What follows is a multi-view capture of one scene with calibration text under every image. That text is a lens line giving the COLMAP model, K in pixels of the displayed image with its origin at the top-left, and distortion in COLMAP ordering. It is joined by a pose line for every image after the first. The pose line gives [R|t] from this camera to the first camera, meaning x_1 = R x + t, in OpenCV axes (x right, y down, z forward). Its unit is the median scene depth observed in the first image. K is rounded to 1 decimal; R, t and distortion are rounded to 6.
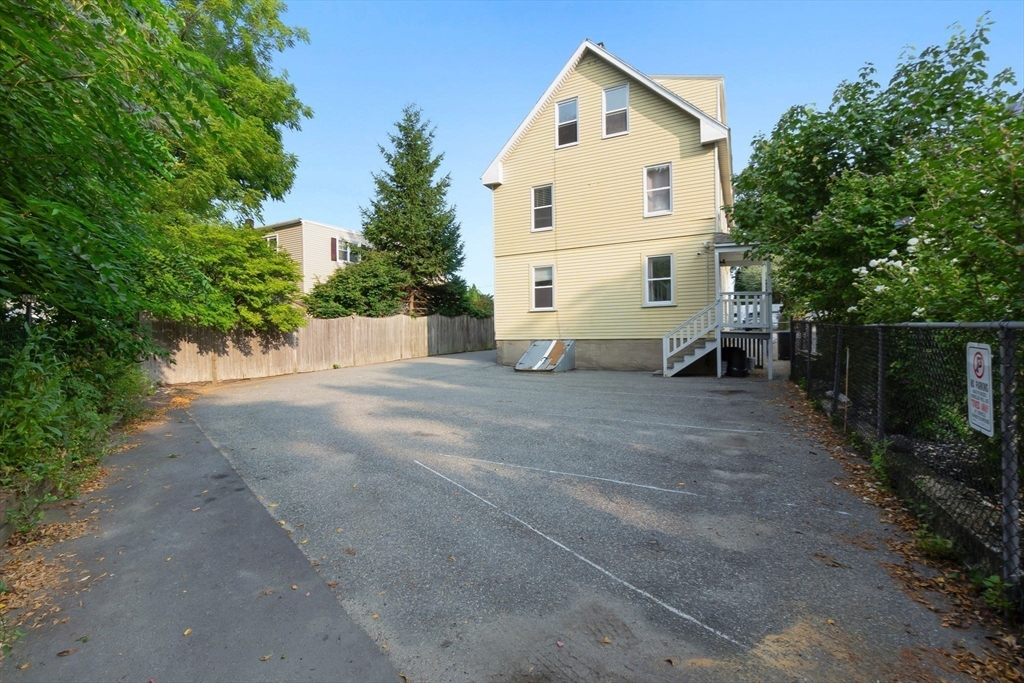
lens RADIAL K [[446.4, 0, 506.6], [0, 446.4, 337.3], [0, 0, 1]] dist [-0.001078, 0.000506]
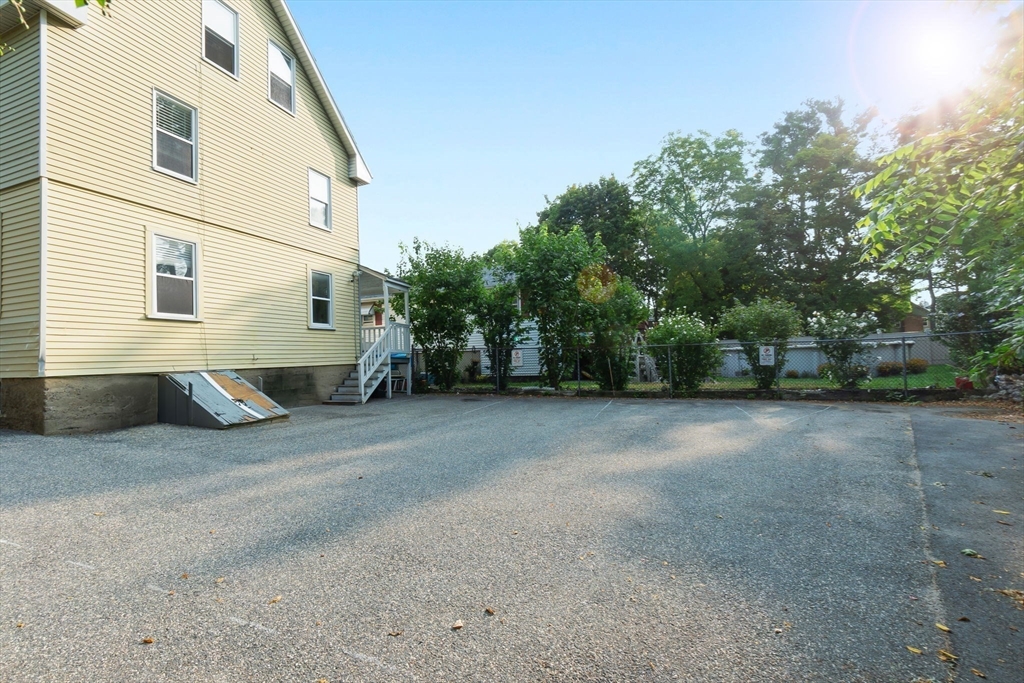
lens RADIAL K [[446.4, 0, 506.6], [0, 446.4, 337.3], [0, 0, 1]] dist [-0.001078, 0.000506]
pose [[-0.137022, 0.052843, 0.989157, -0.564069], [0.026249, 0.998419, -0.049702, 0.001599], [-0.990220, 0.019155, -0.138193, 0.720566]]
